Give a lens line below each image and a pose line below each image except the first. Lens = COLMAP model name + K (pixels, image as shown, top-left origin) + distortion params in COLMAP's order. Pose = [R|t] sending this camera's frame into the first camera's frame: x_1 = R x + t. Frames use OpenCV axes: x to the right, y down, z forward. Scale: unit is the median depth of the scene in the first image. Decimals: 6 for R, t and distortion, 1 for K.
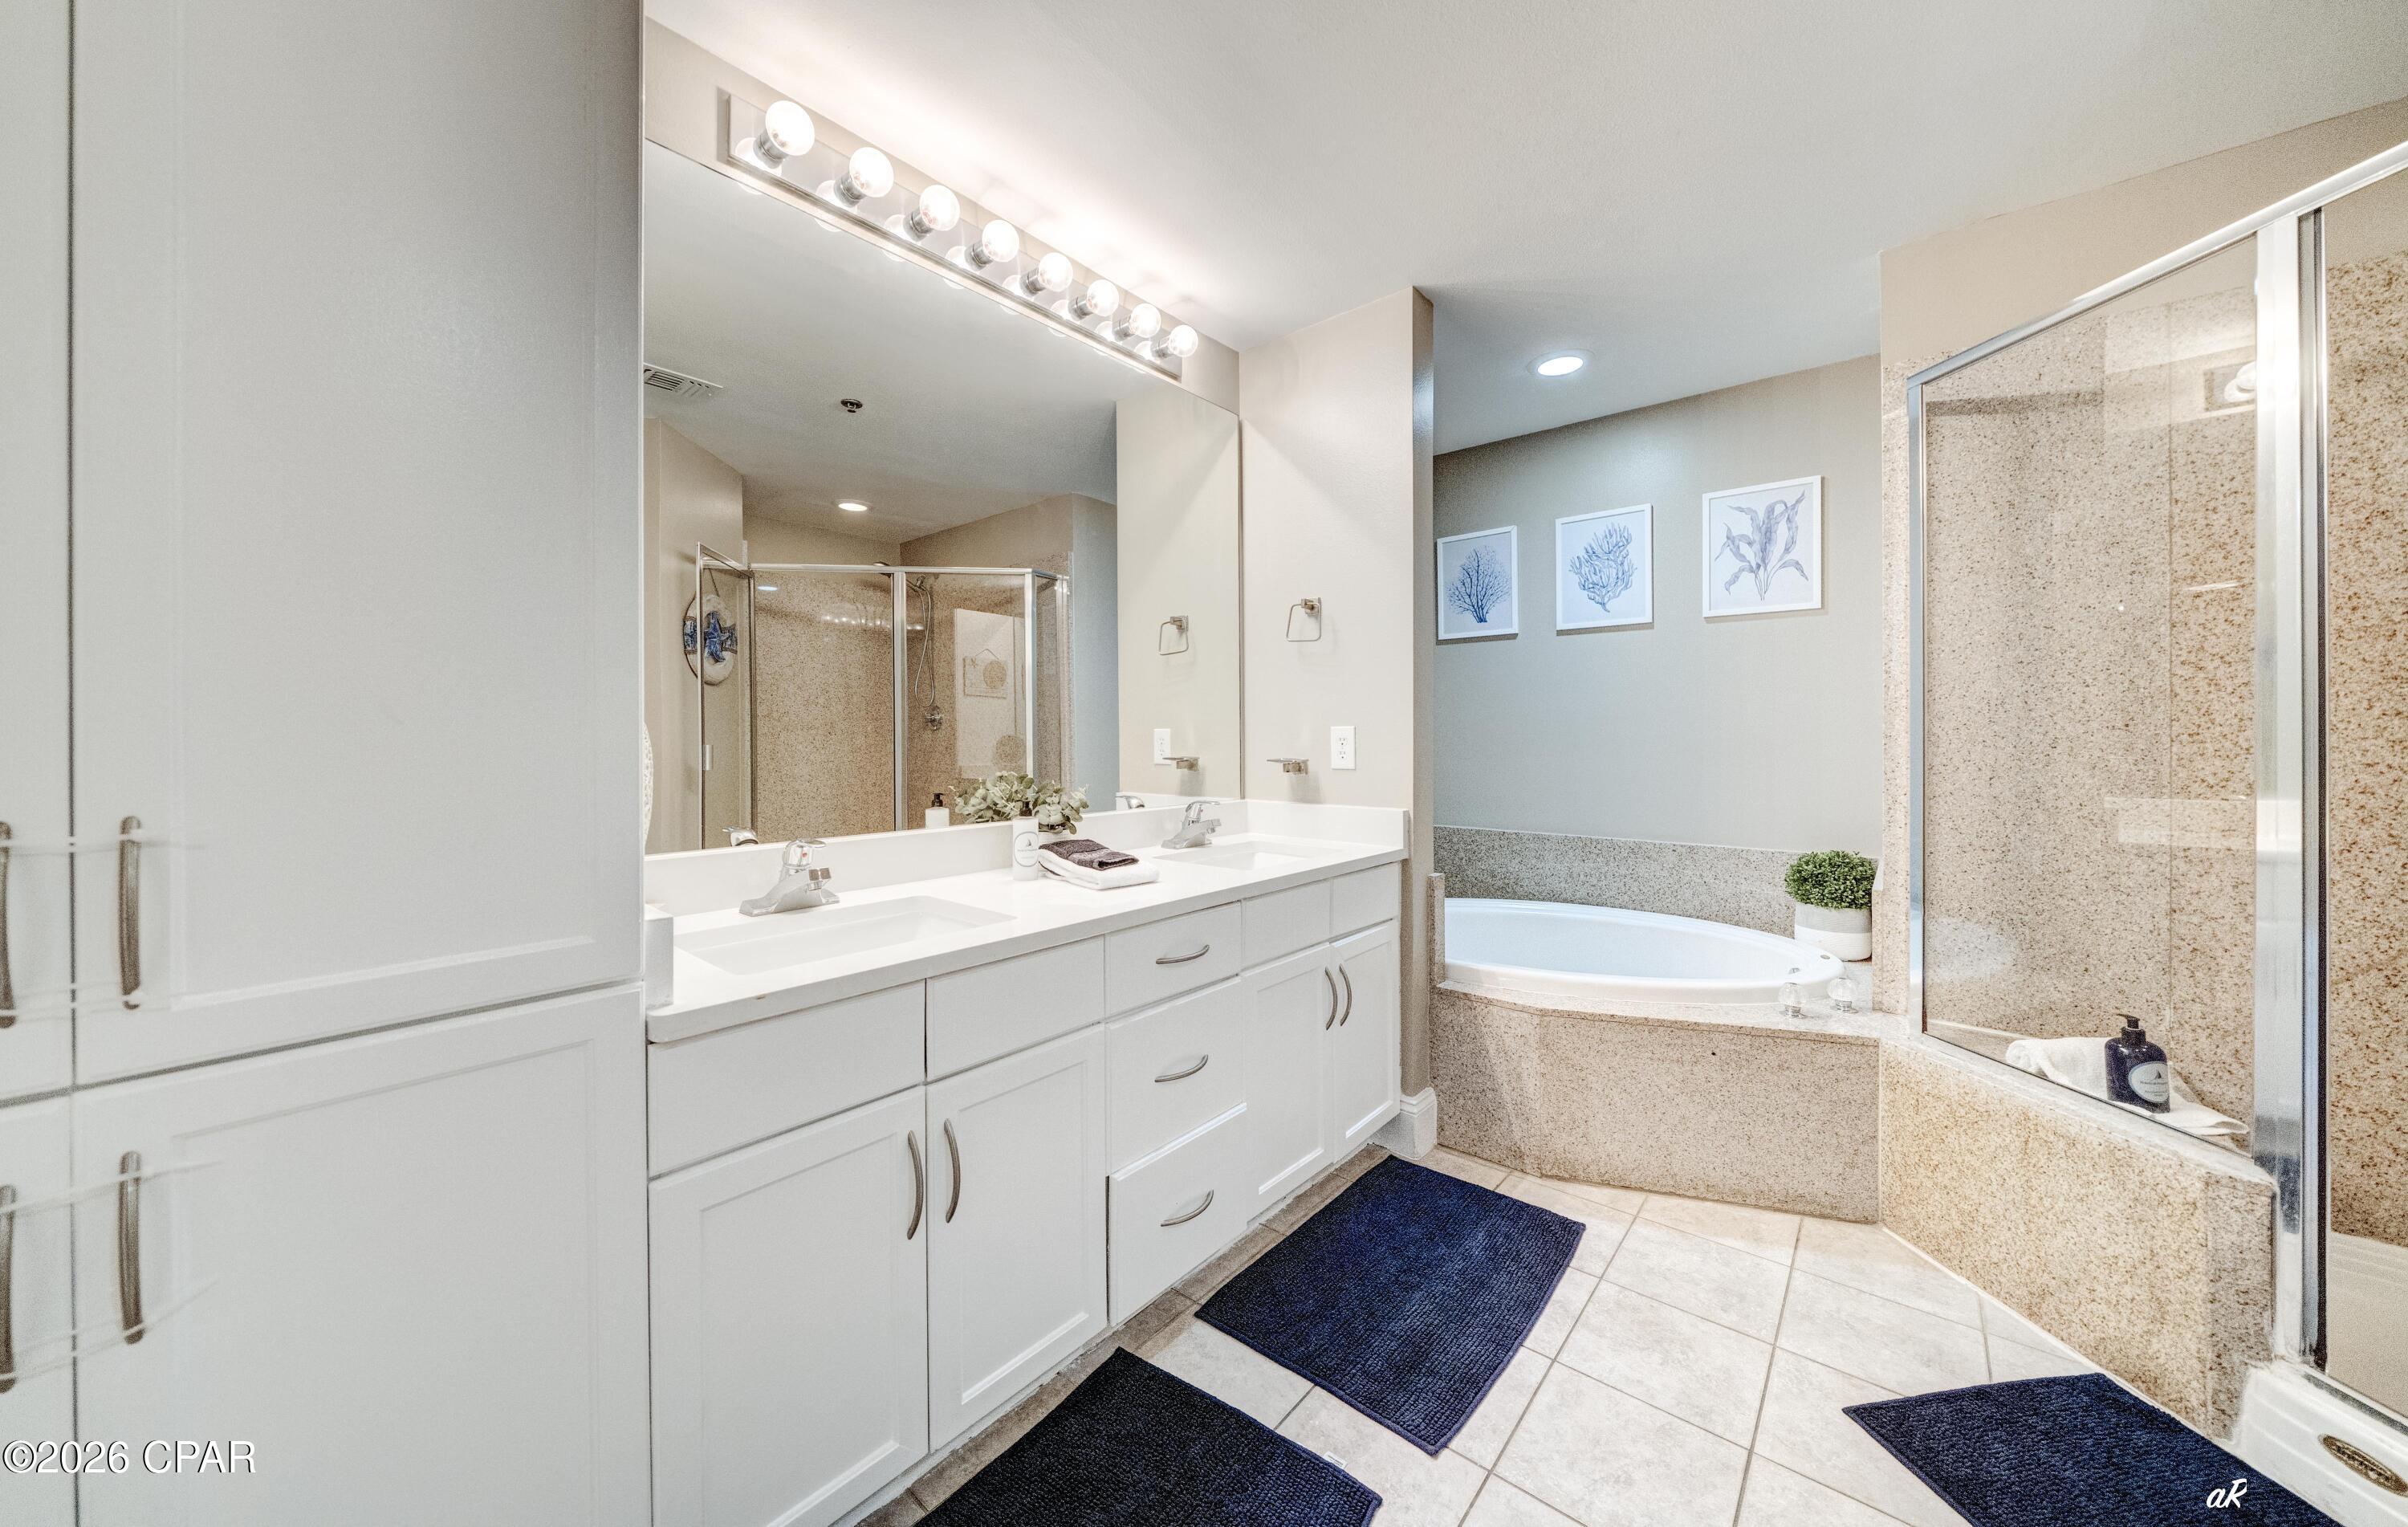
lens RADIAL K [[845.4, 0, 1195.6], [0, 845.4, 735.8], [0, 0, 1]] dist [-0.001822, -0.000258]
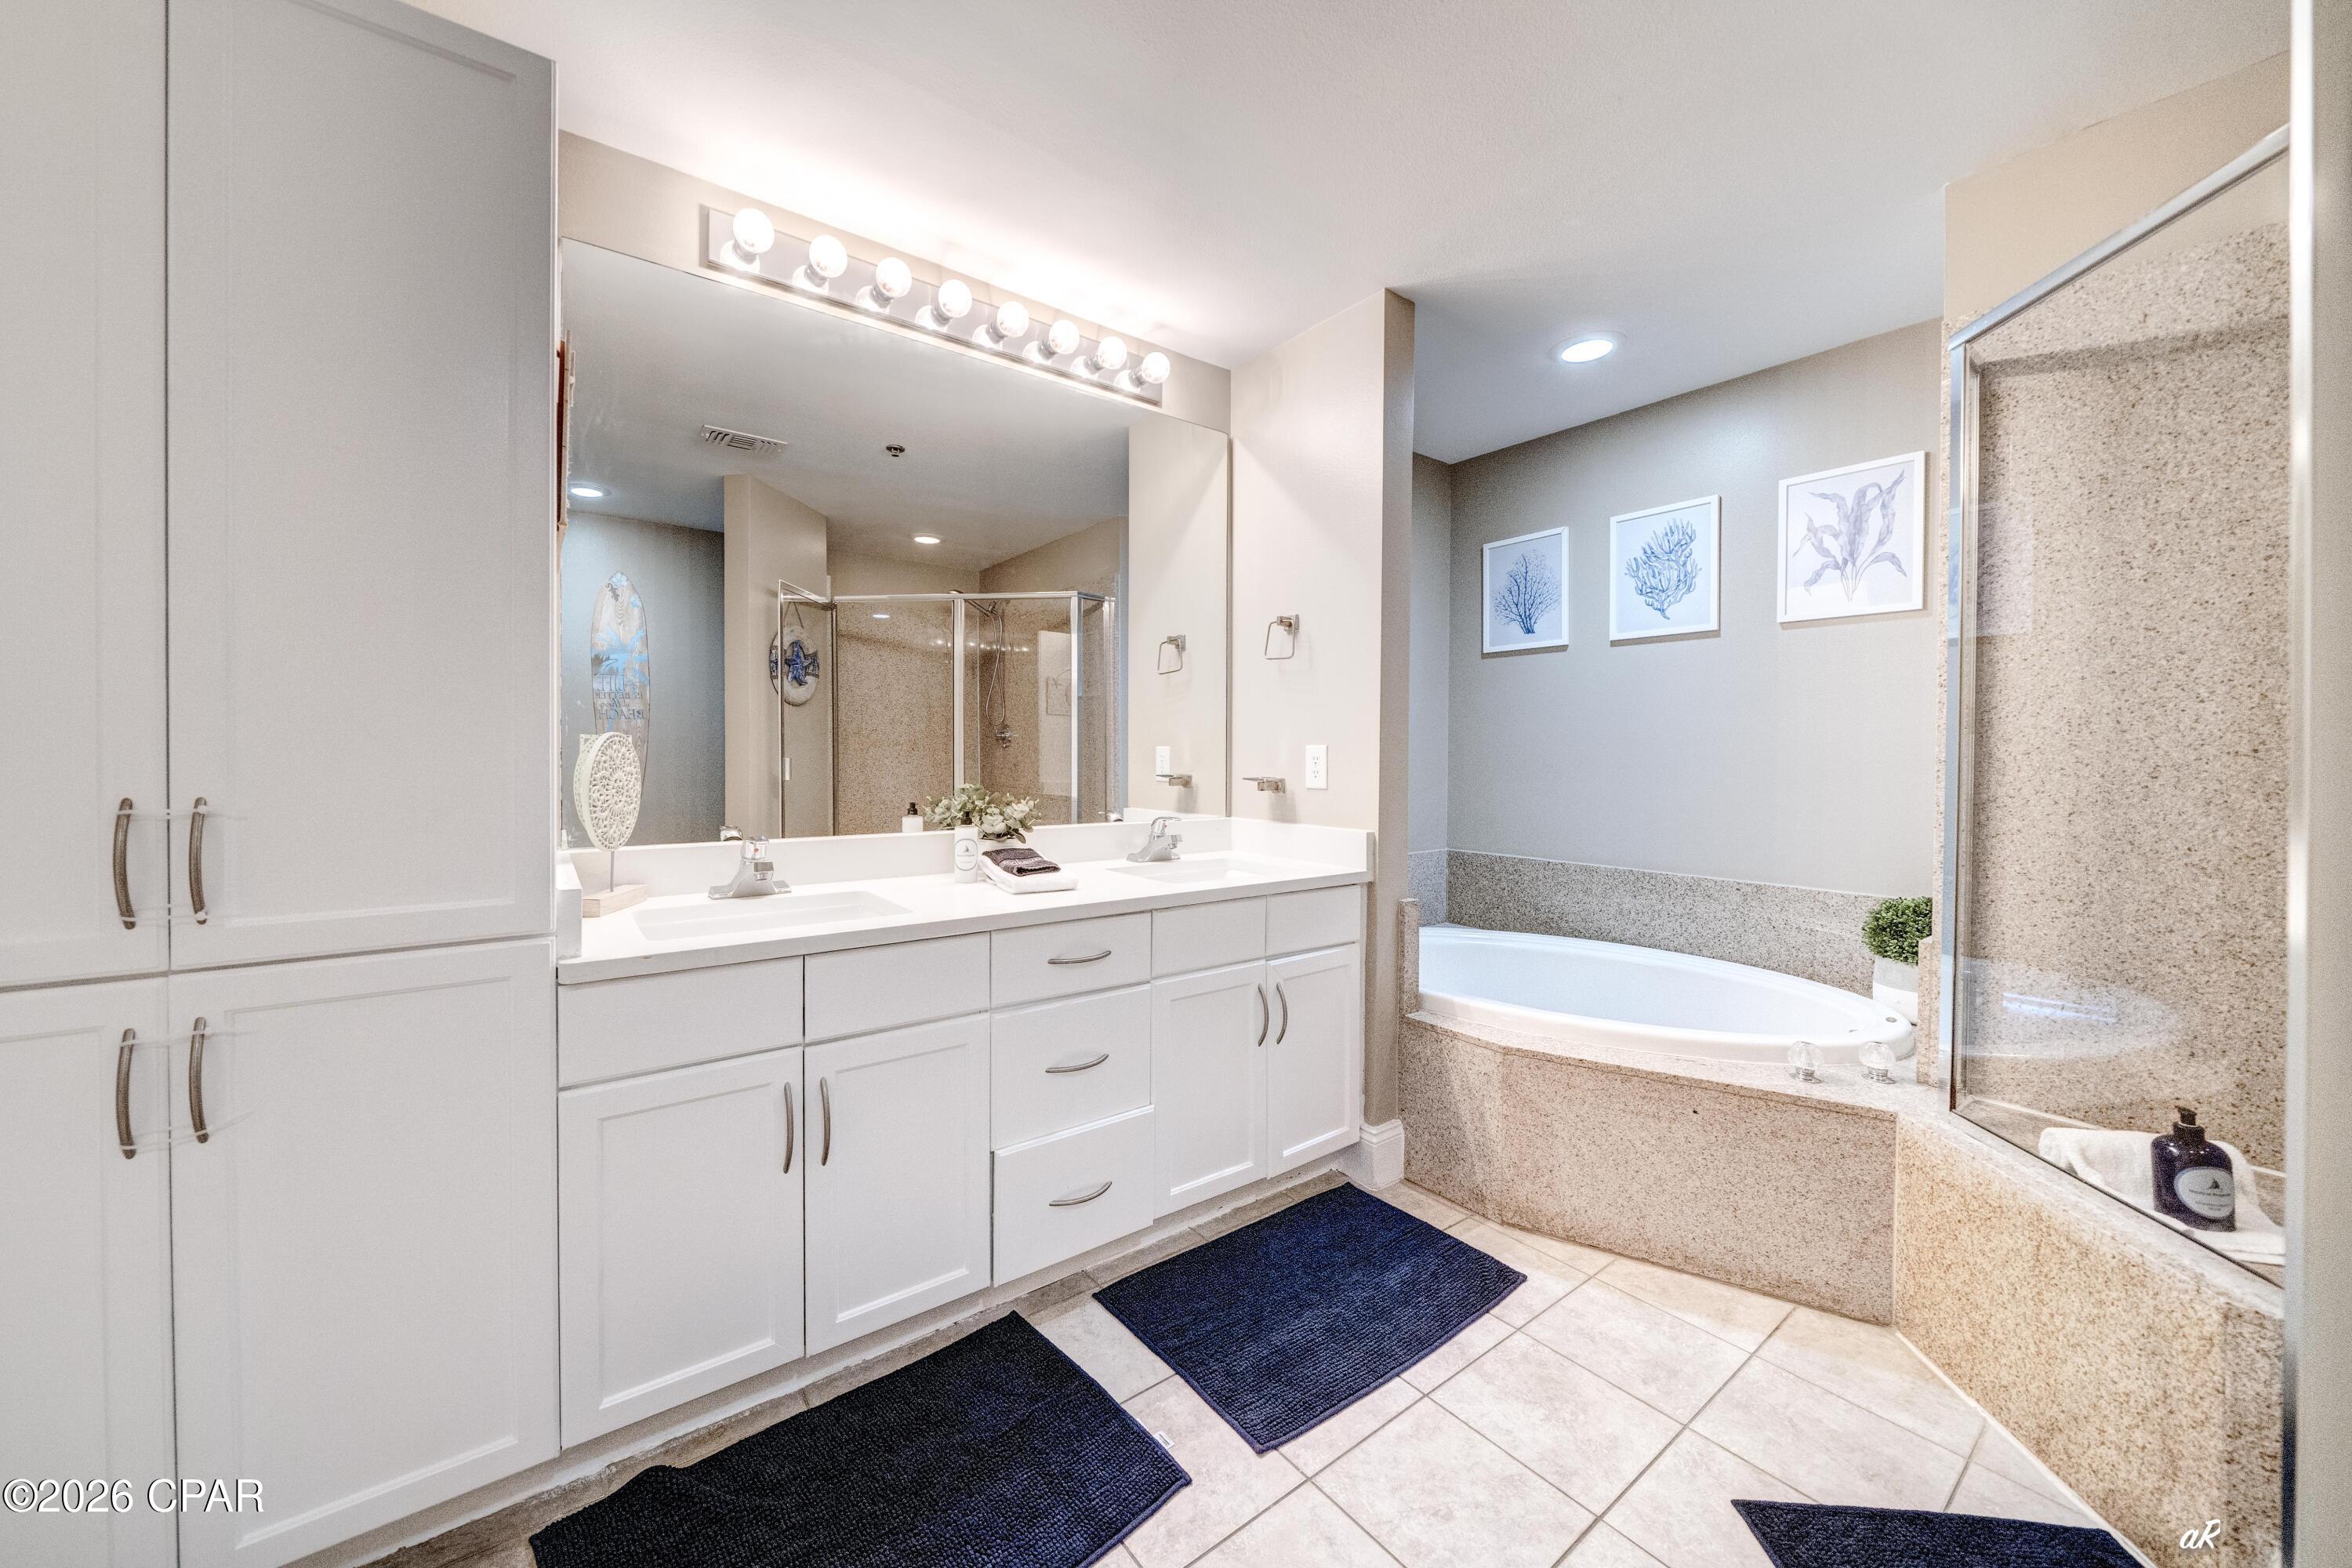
lens RADIAL K [[866.3, 0, 1131.6], [0, 866.3, 762.5], [0, 0, 1]] dist [-0.004570, 0.000488]
pose [[0.970498, 0.012119, -0.240803, 0.250333], [-0.009728, 0.999891, 0.011113, -0.000131], [0.240912, -0.008443, 0.970510, -0.035145]]
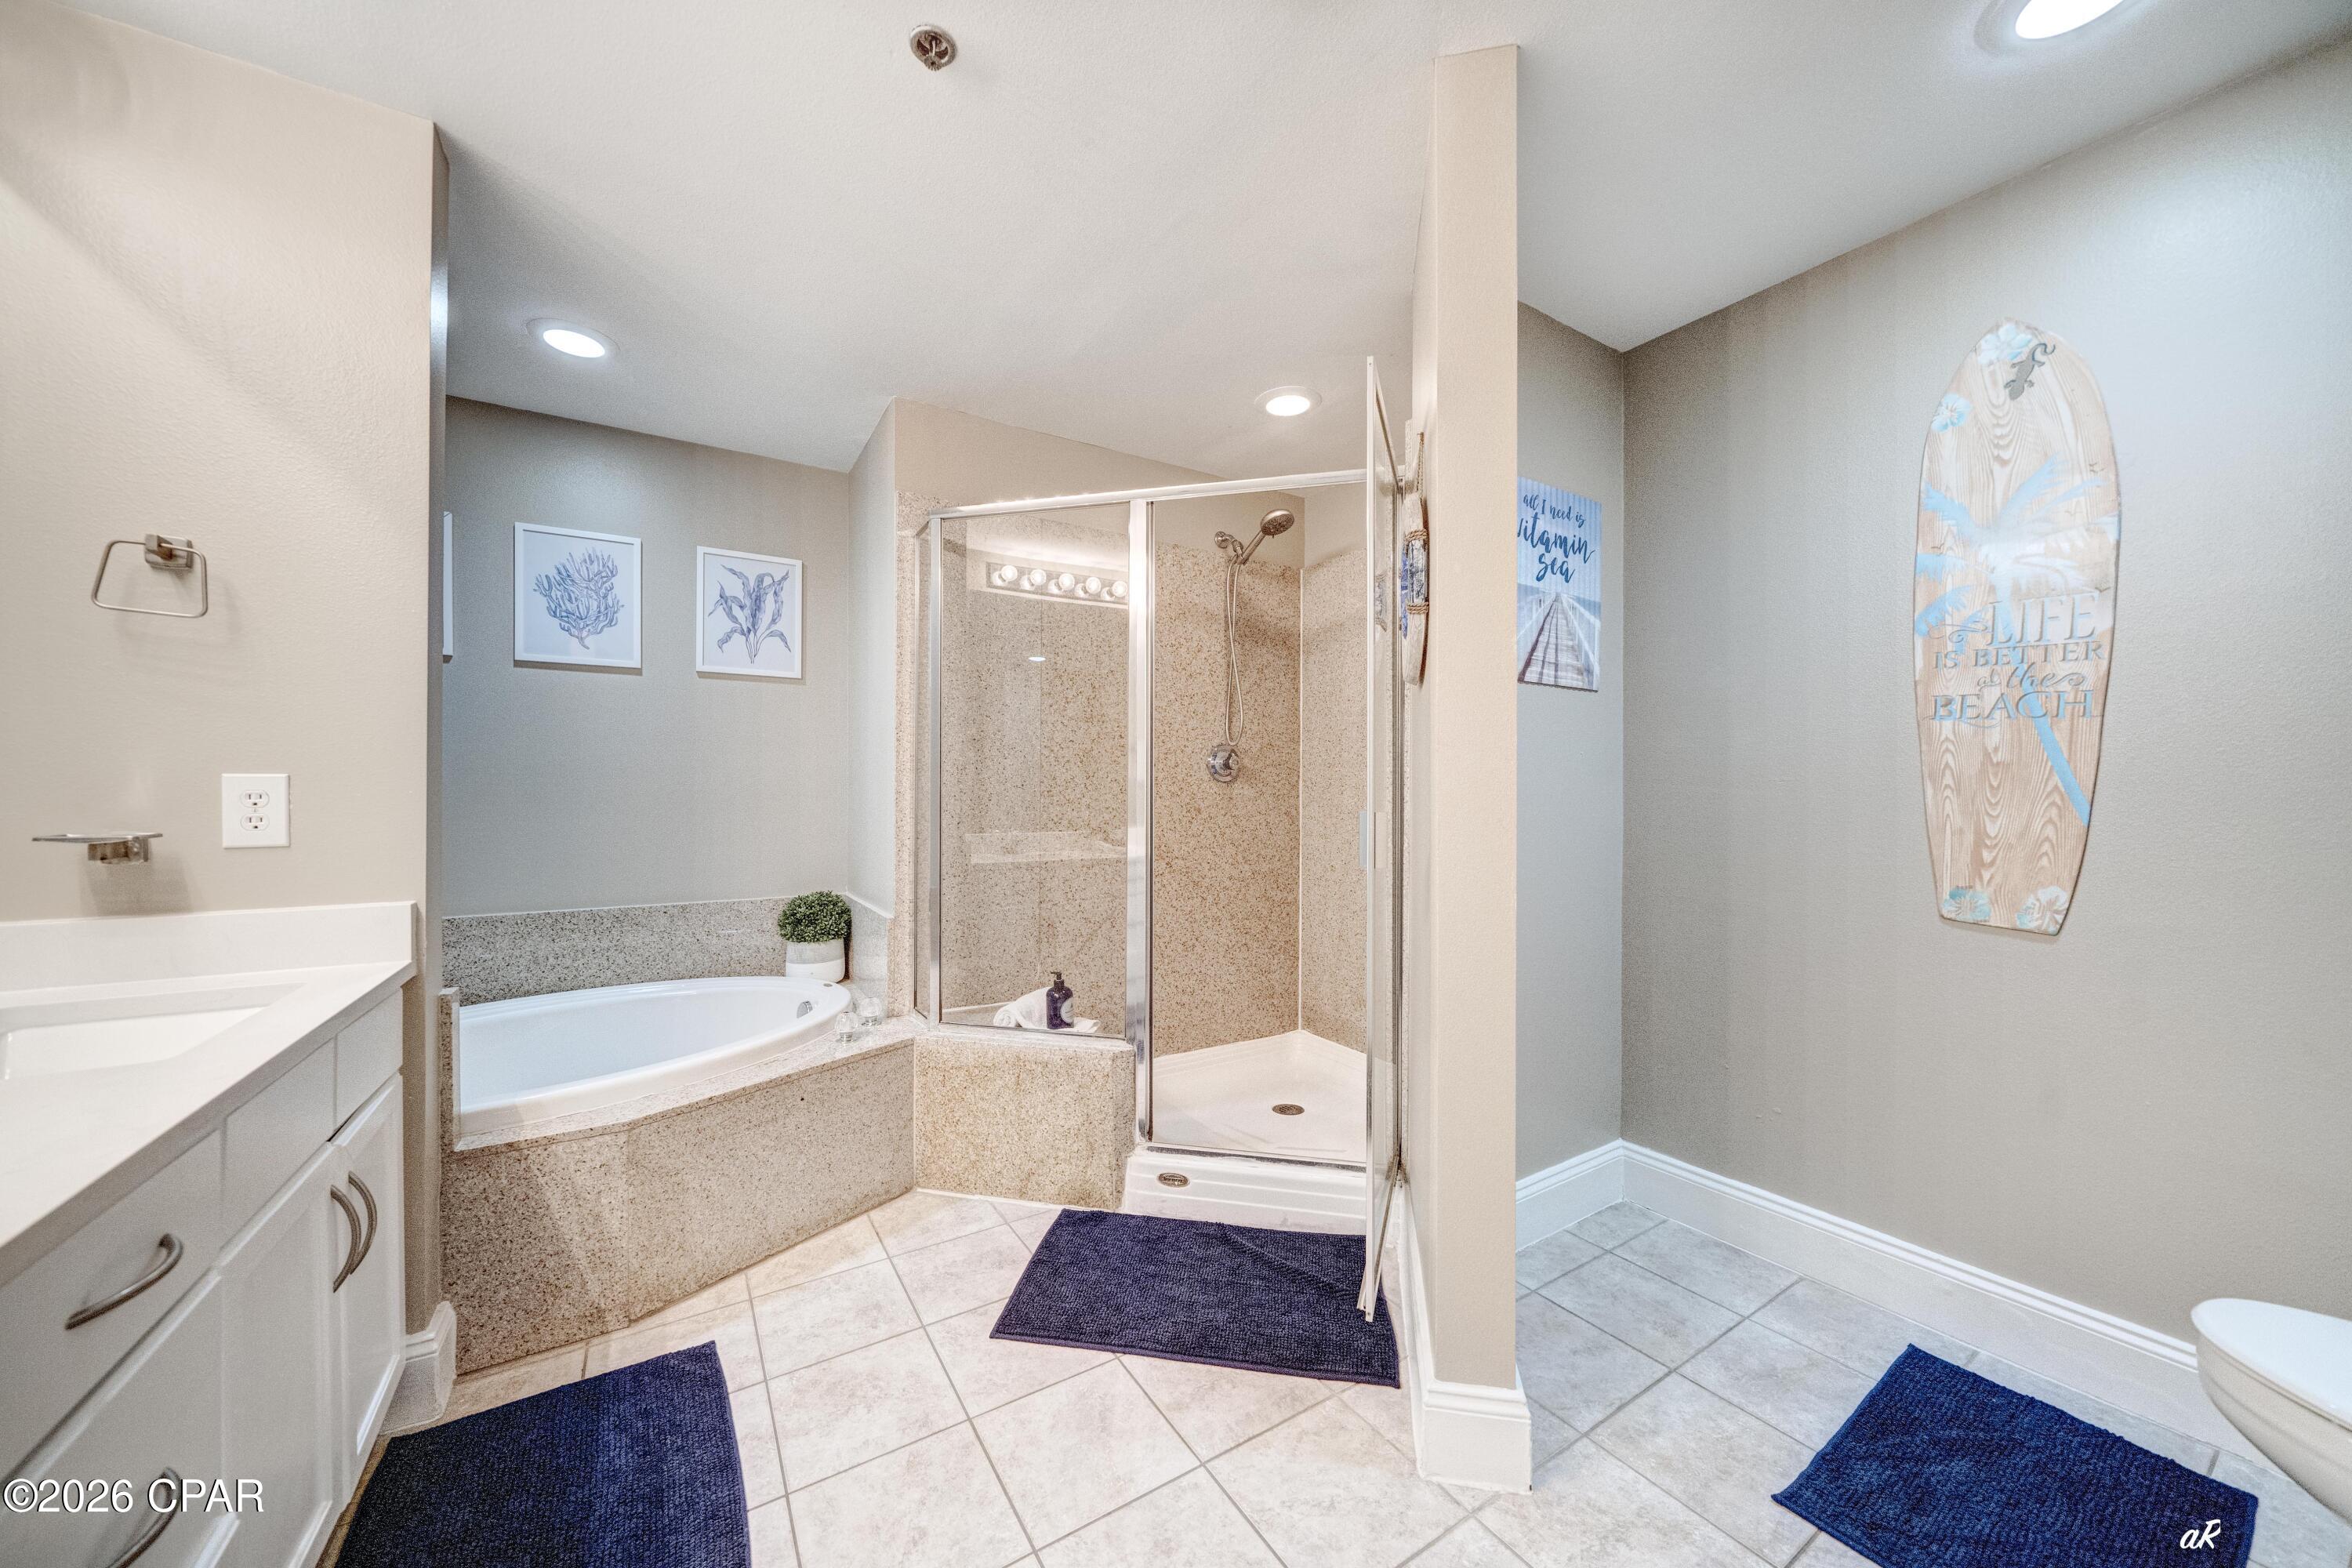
lens RADIAL K [[816.0, 0, 1174.8], [0, 816.0, 790.3], [0, 0, 1]] dist [-0.007484, 0.000194]
pose [[0.290328, 0.003745, 0.956920, -0.210104], [-0.002004, 0.999993, -0.003305, 0.000959], [-0.956925, -0.000958, 0.290334, 0.278801]]
